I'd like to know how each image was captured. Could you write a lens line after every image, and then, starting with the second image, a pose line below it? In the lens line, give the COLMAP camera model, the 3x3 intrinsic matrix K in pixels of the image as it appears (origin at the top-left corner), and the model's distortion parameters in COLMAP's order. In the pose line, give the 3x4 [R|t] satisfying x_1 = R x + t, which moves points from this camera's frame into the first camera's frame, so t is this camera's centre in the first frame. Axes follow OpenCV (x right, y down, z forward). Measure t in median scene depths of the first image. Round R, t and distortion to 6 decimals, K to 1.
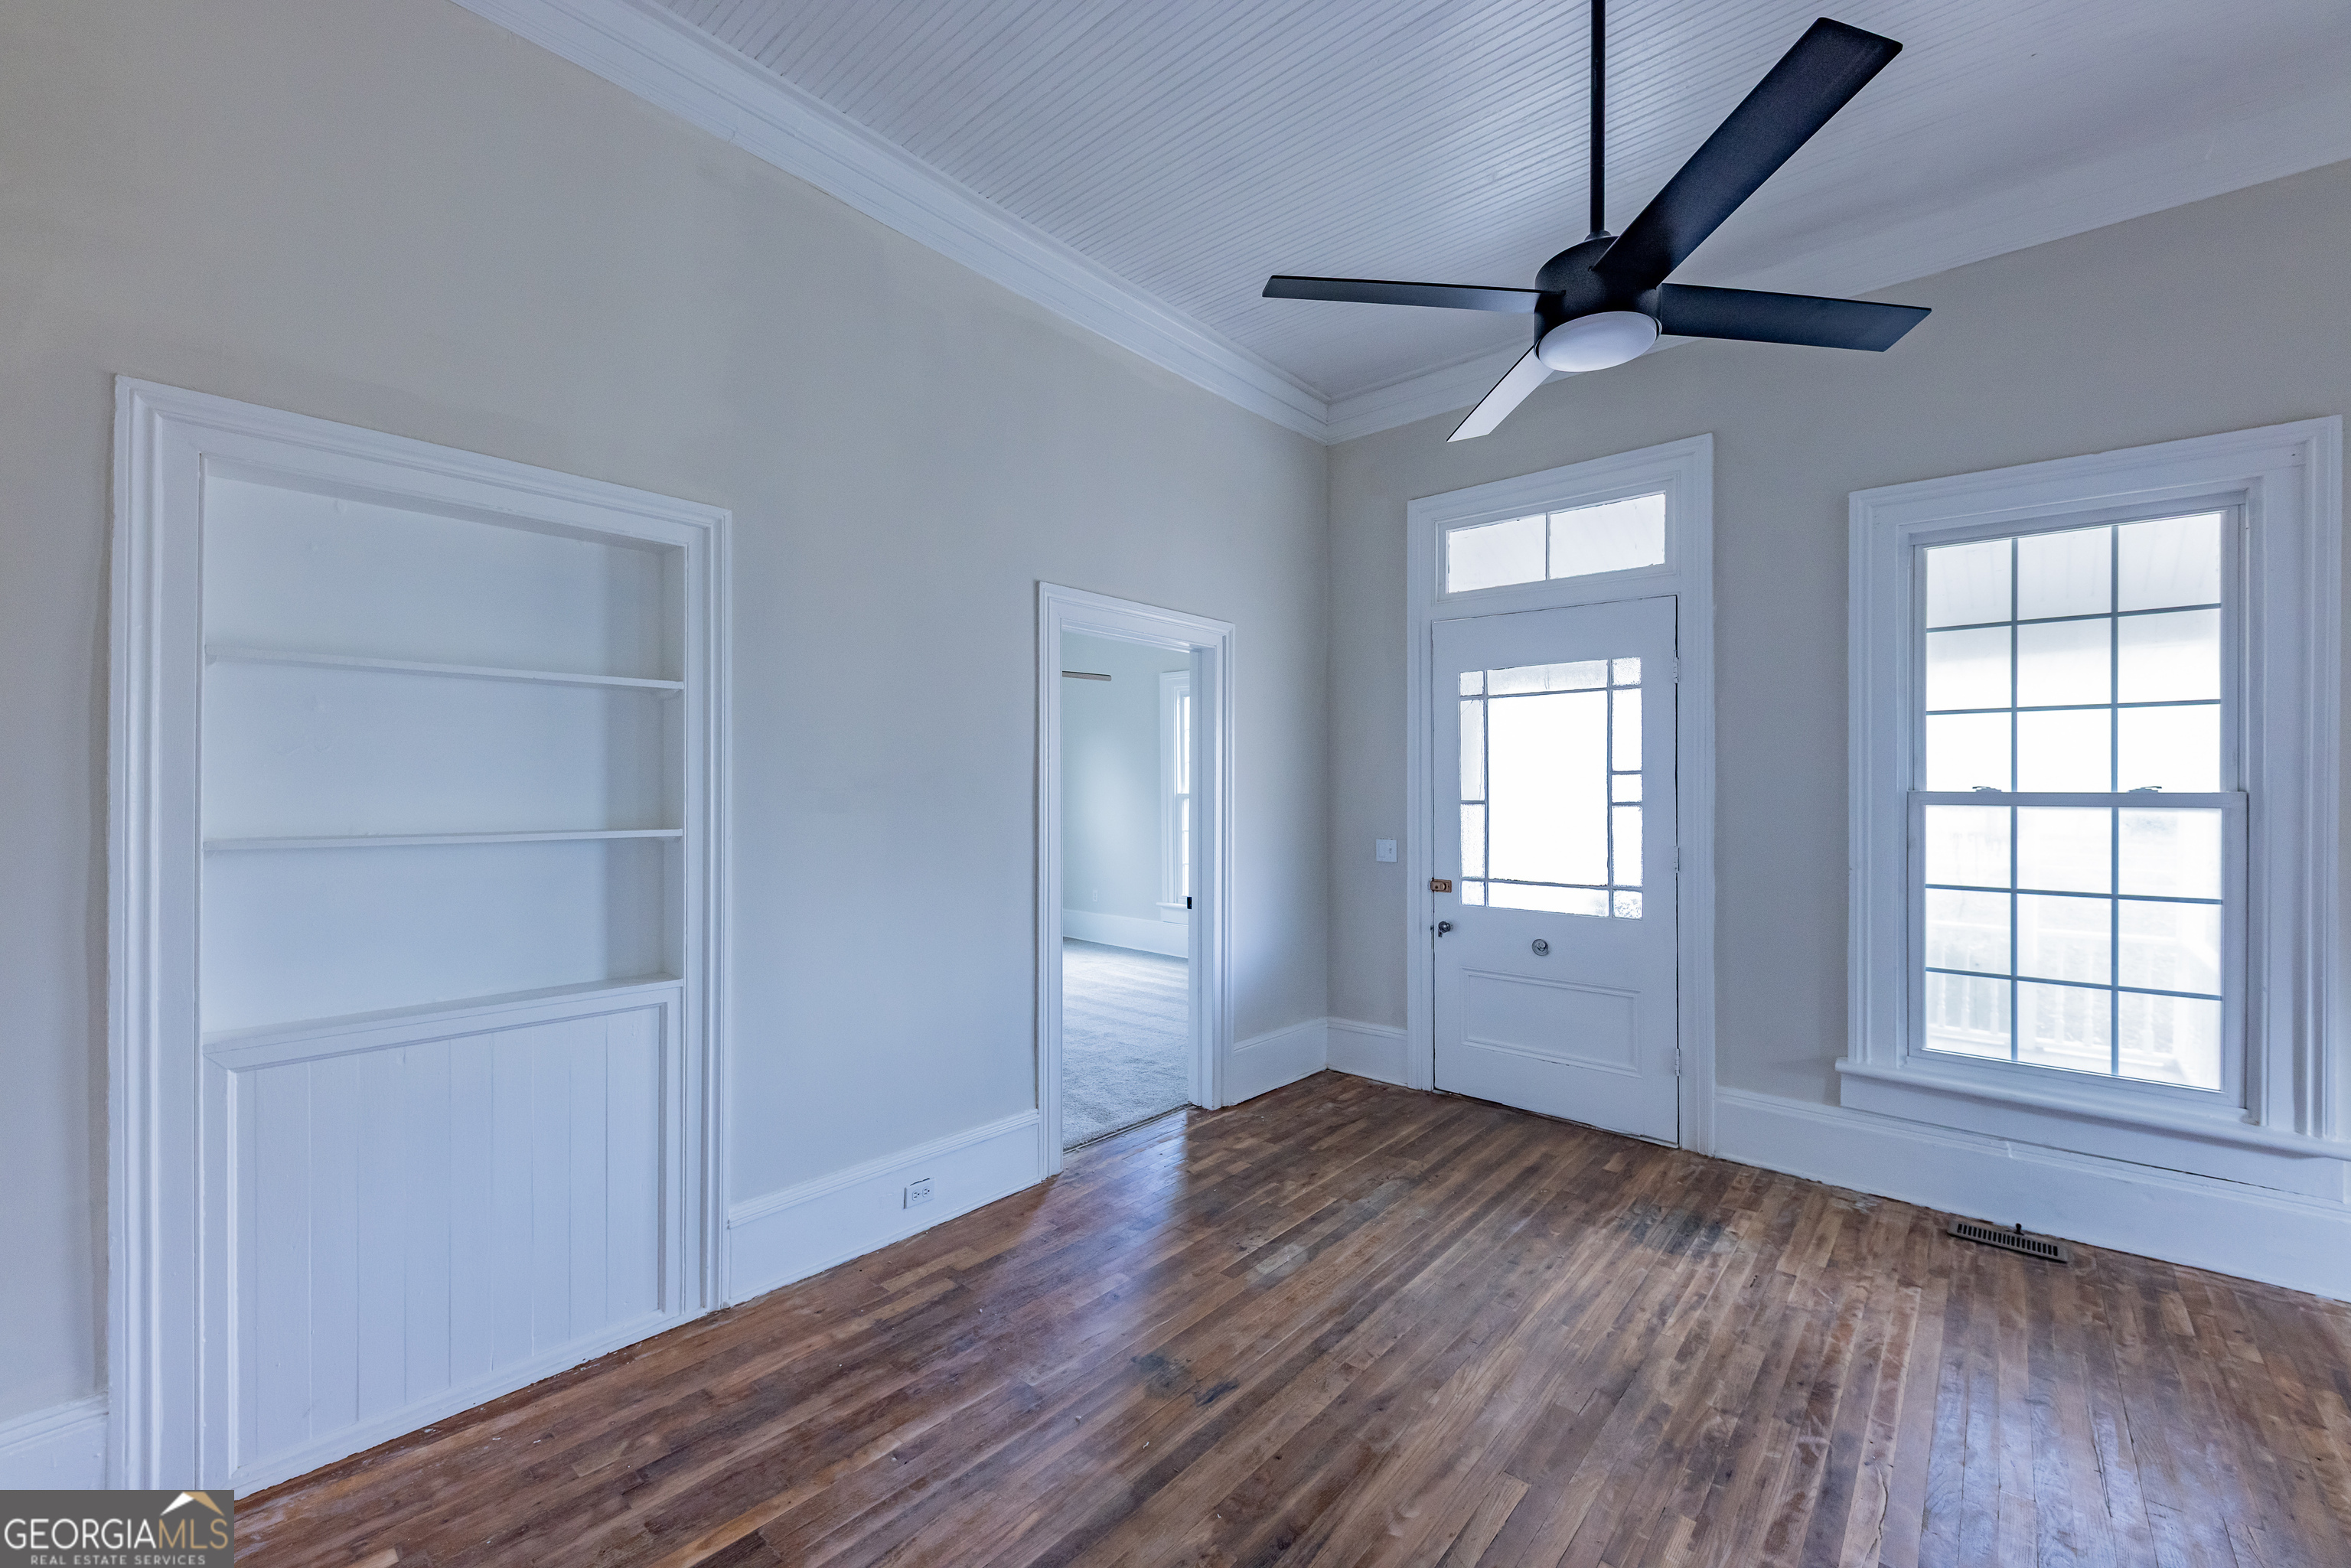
lens RADIAL K [[943.1, 0, 1172.6], [0, 943.1, 791.5], [0, 0, 1]] dist [0.002095, -0.000031]
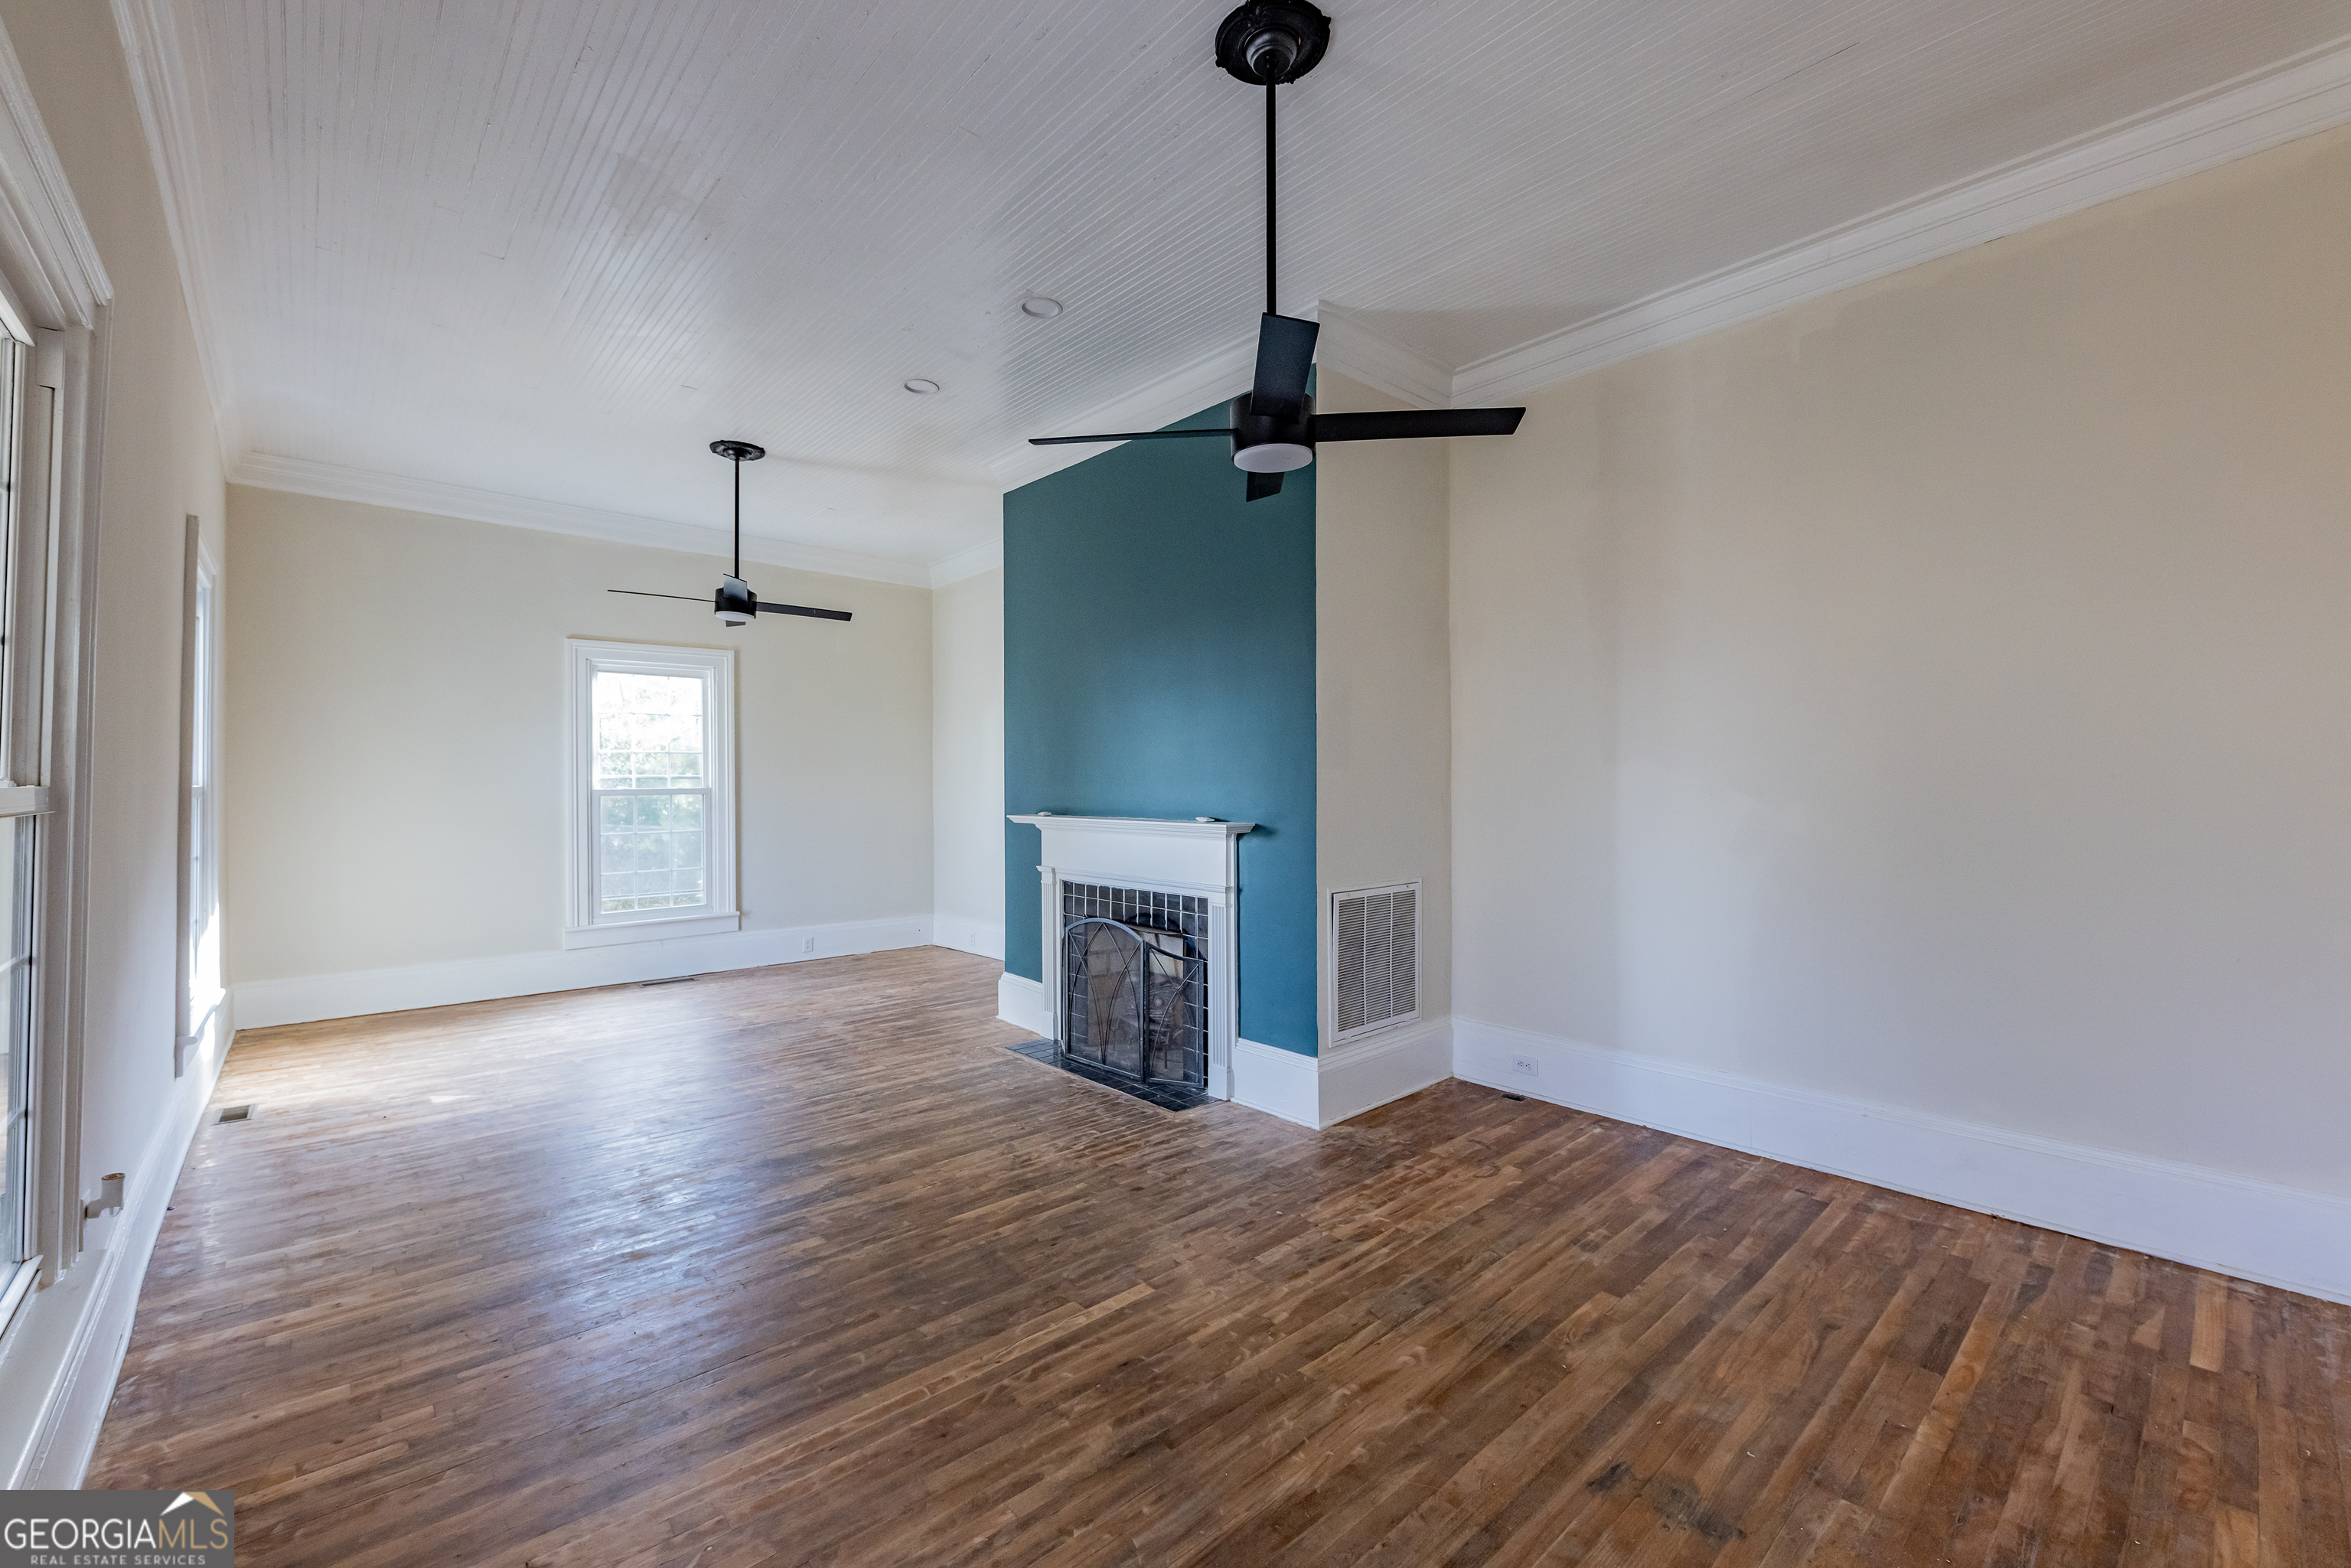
lens RADIAL K [[943.1, 0, 1179.0], [0, 943.1, 777.8], [0, 0, 1]] dist [0.002095, -0.000031]
pose [[-0.992695, -0.004208, 0.120575, 0.335958], [-0.003777, 0.999986, 0.003803, -0.011119], [-0.120589, 0.003320, -0.992697, 1.894237]]
